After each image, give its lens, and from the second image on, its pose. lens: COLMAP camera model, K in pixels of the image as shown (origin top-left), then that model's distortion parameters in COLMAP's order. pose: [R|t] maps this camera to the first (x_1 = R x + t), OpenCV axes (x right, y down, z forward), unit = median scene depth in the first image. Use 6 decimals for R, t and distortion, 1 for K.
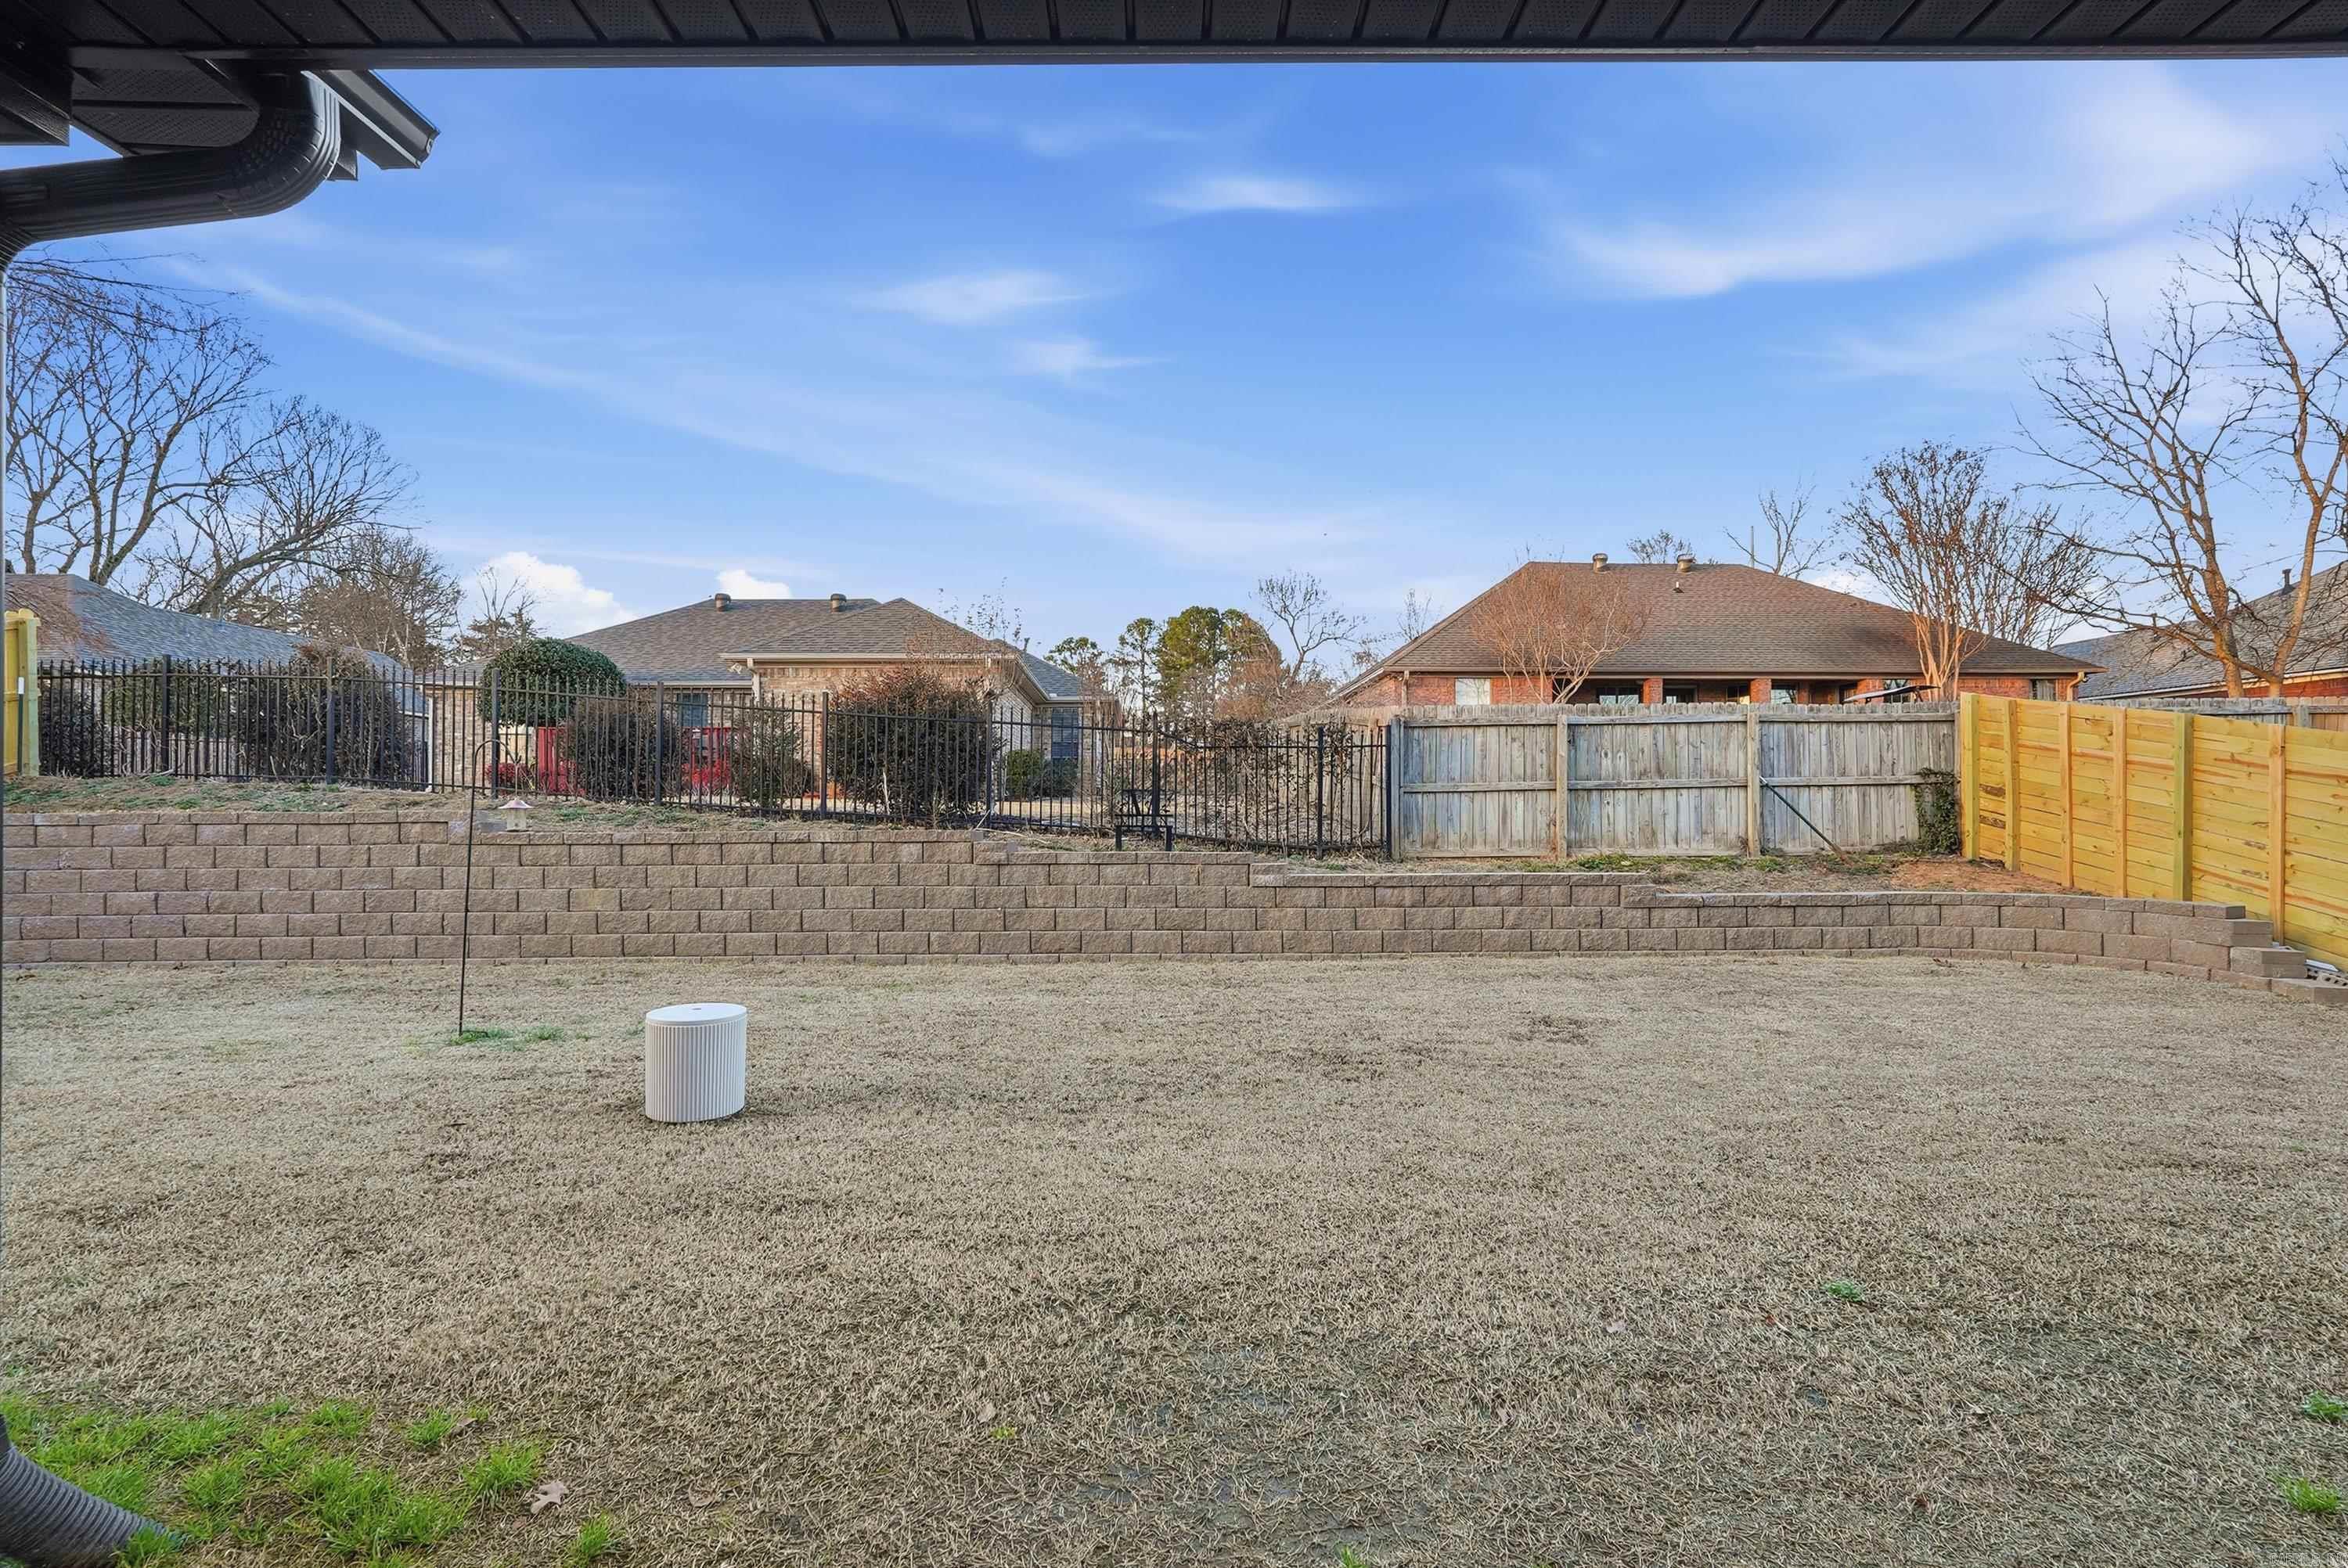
lens RADIAL K [[1051.6, 0, 1173.1], [0, 1051.6, 802.9], [0, 0, 1]] dist [-0.015729, 0.008930]
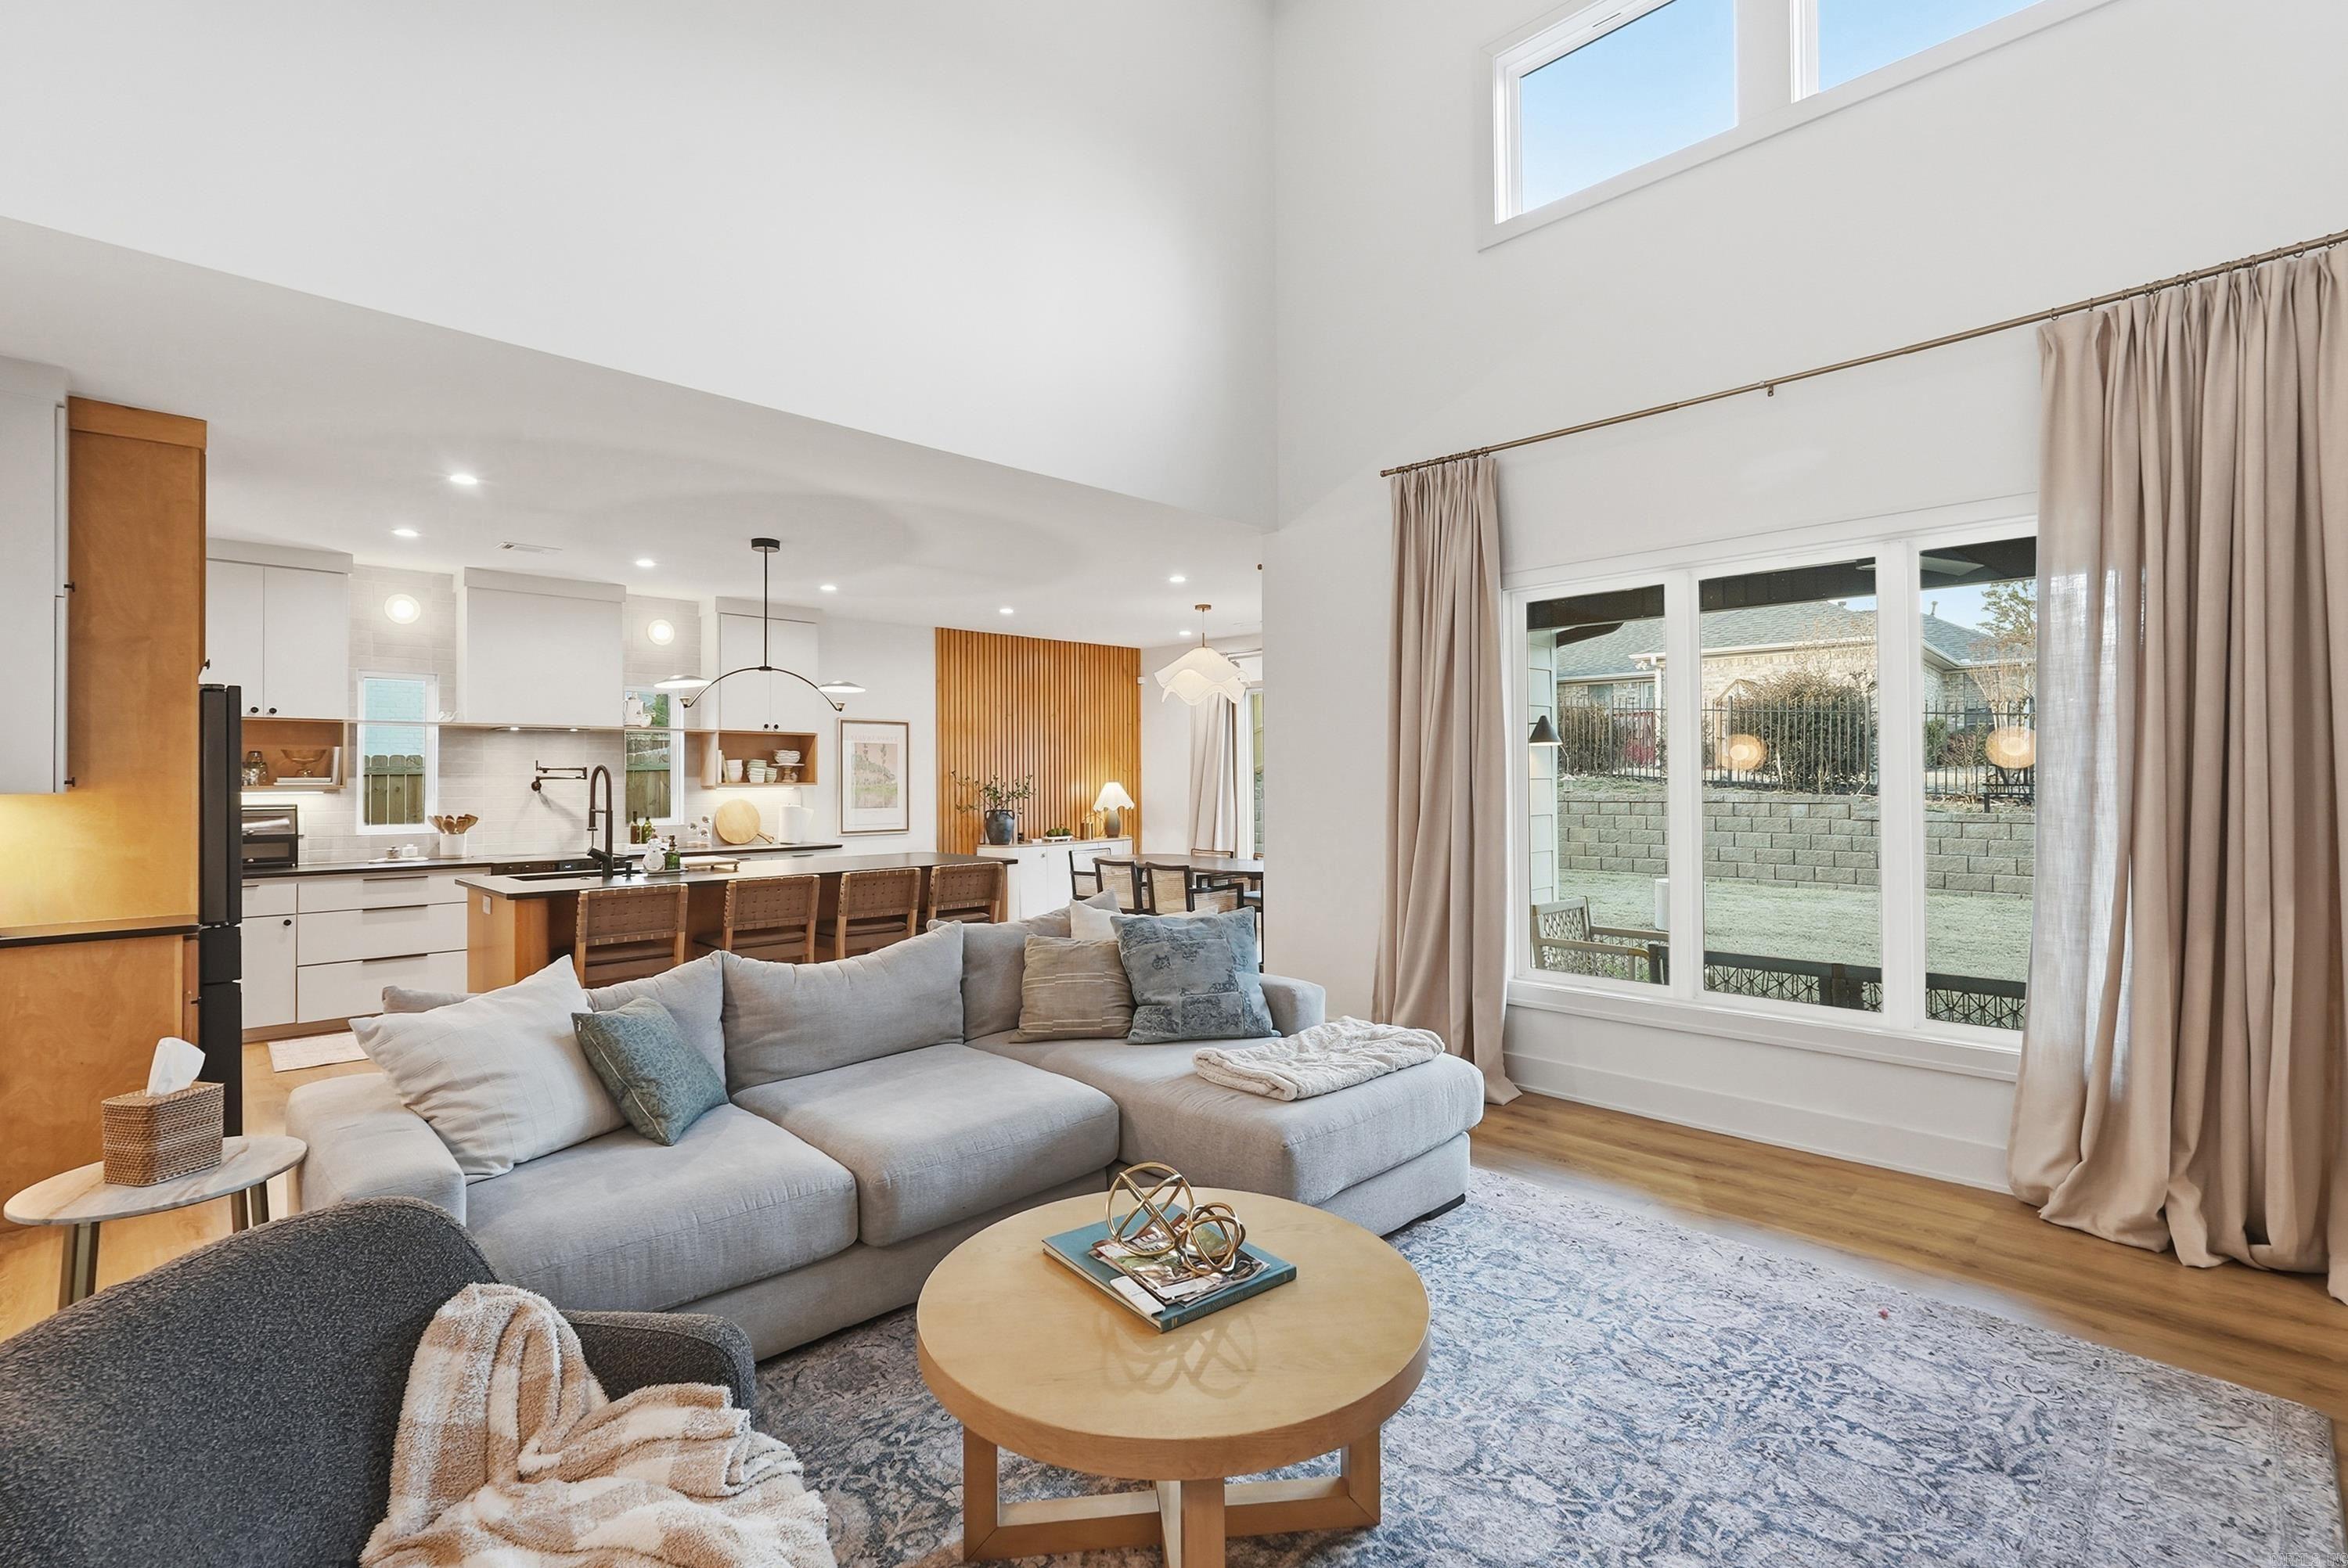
lens RADIAL K [[1055.7, 0, 1173.3], [0, 1055.7, 775.7], [0, 0, 1]] dist [-0.015946, 0.009317]
pose [[0.707705, -0.002508, -0.706504, 0.131594], [0.005987, 0.999979, 0.002448, -0.007094], [0.706483, -0.005963, 0.707705, -0.512697]]
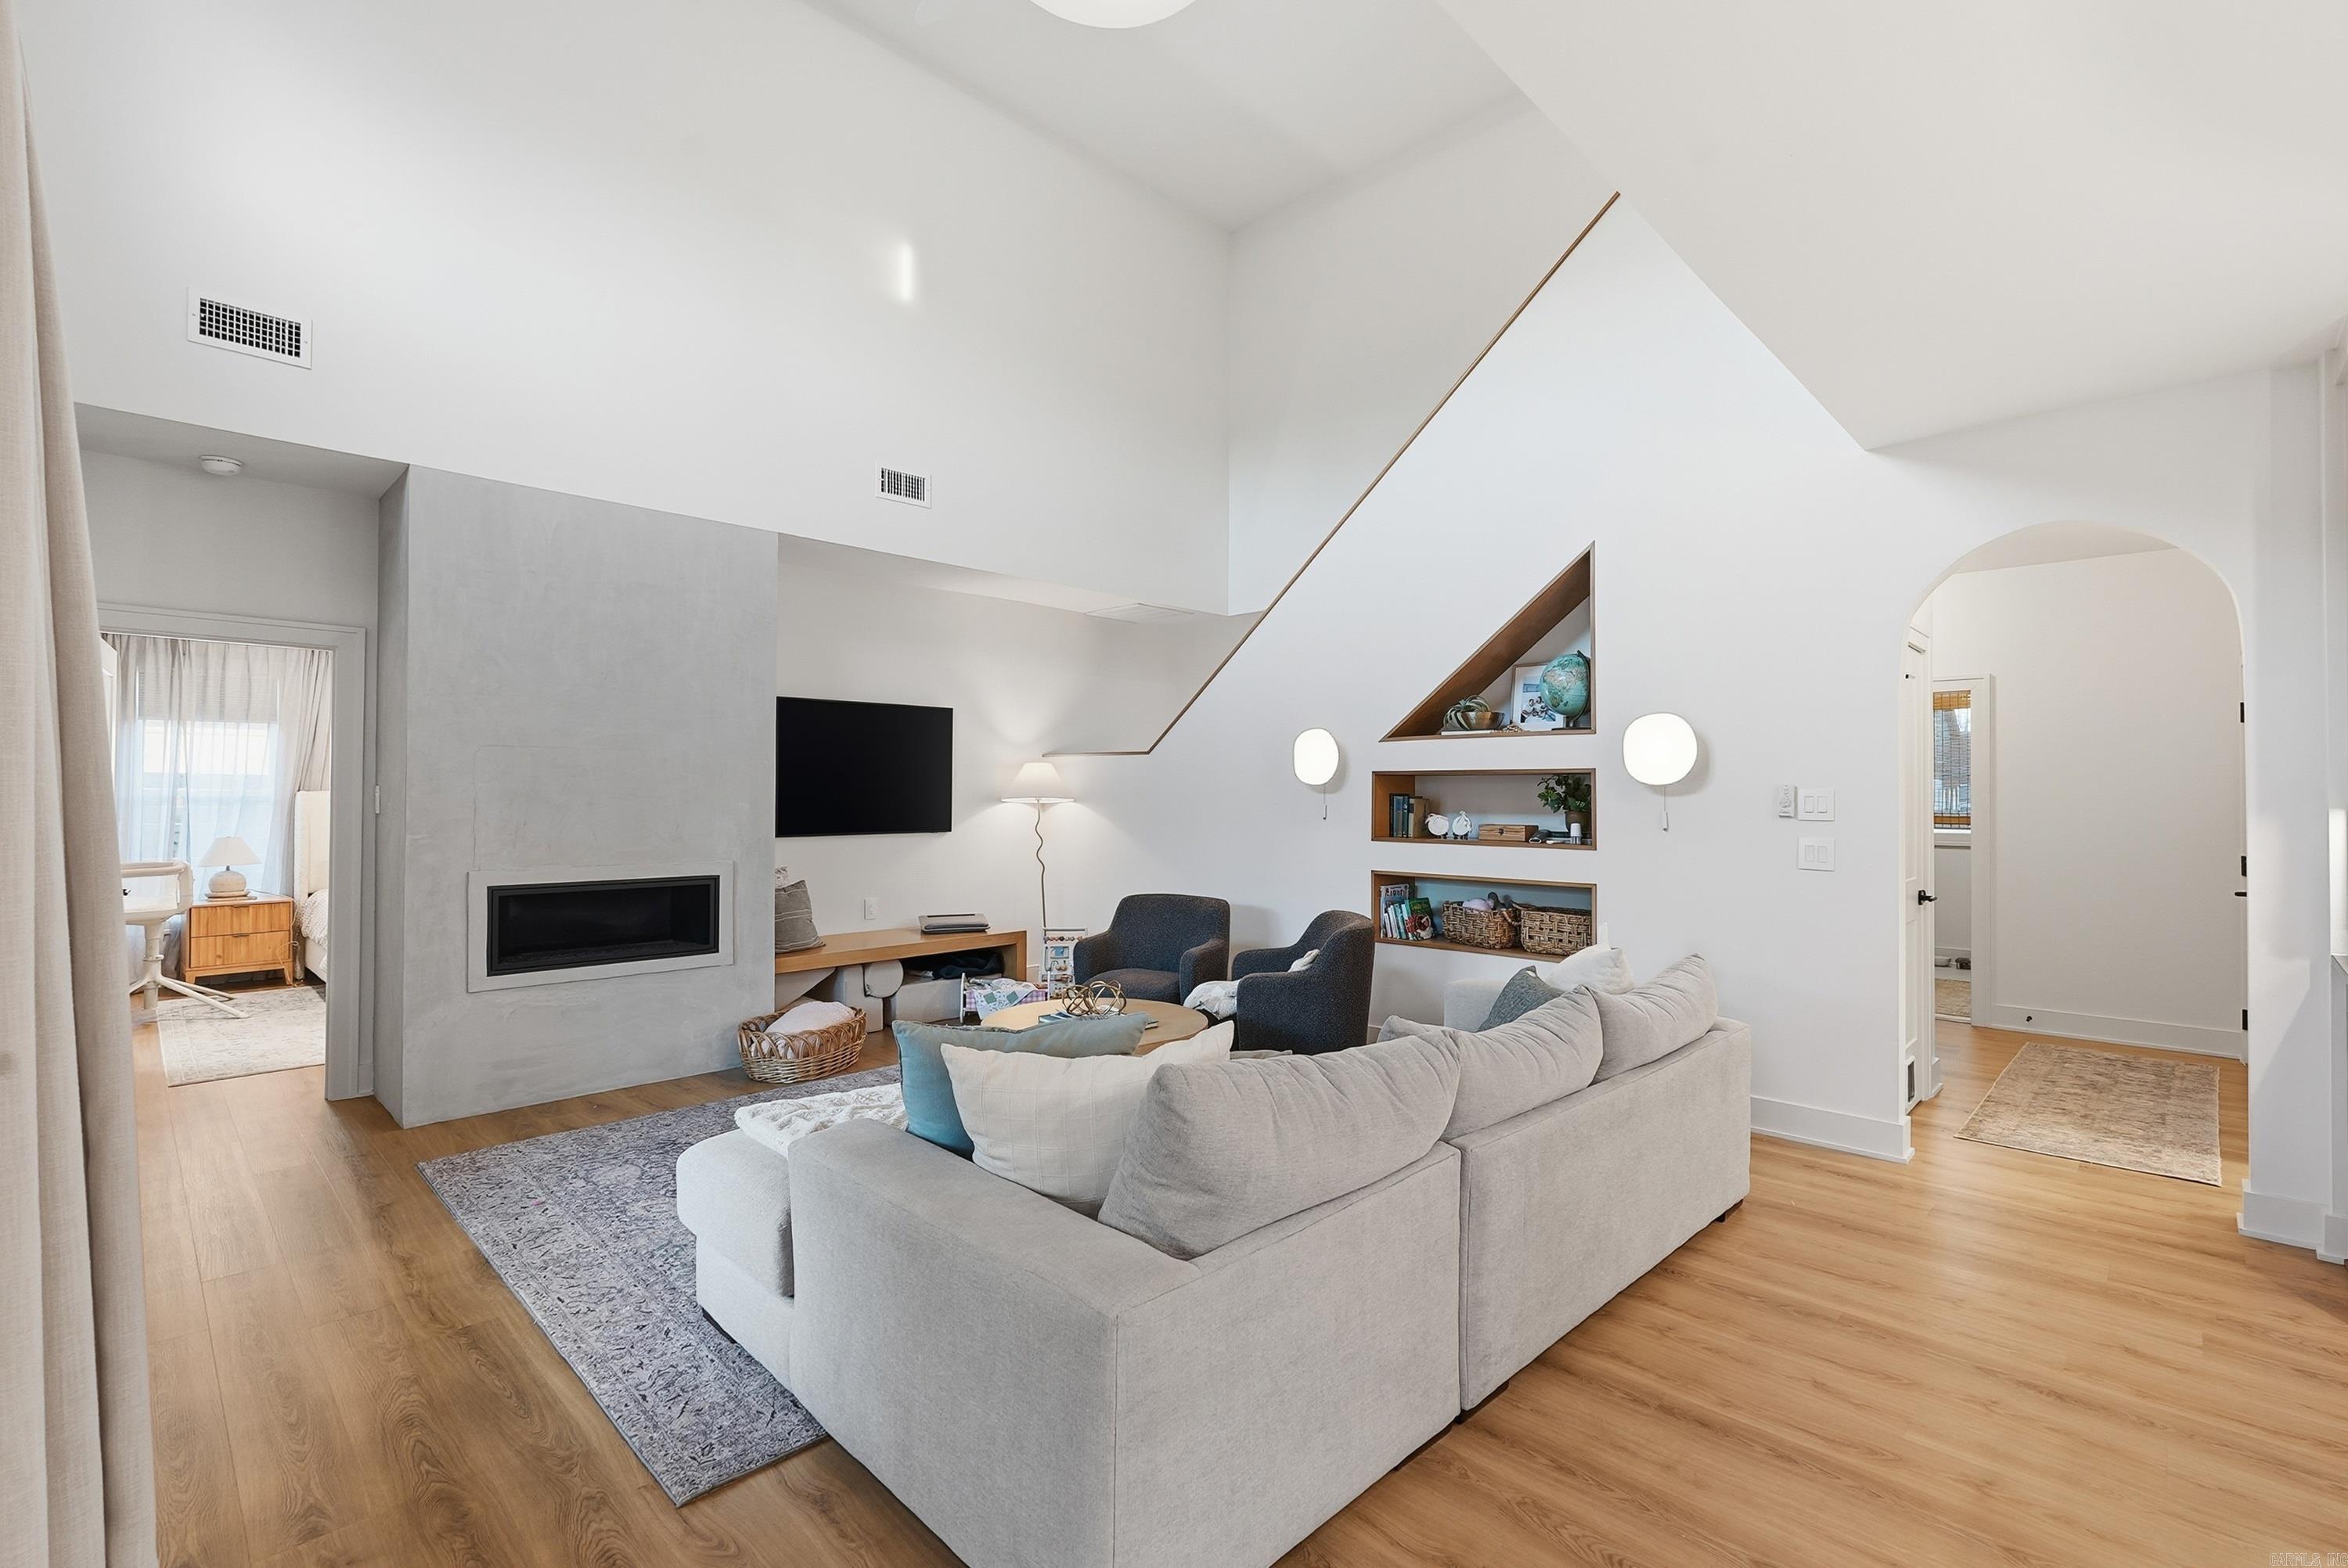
lens RADIAL K [[1047.0, 0, 1174.0], [0, 1047.0, 784.0], [0, 0, 1]] dist [-0.014584, 0.008392]
pose [[-0.719211, 0.006288, 0.694764, -0.263285], [-0.004008, 0.999905, -0.013199, -0.003813], [-0.694780, -0.012278, -0.719117, -0.147071]]
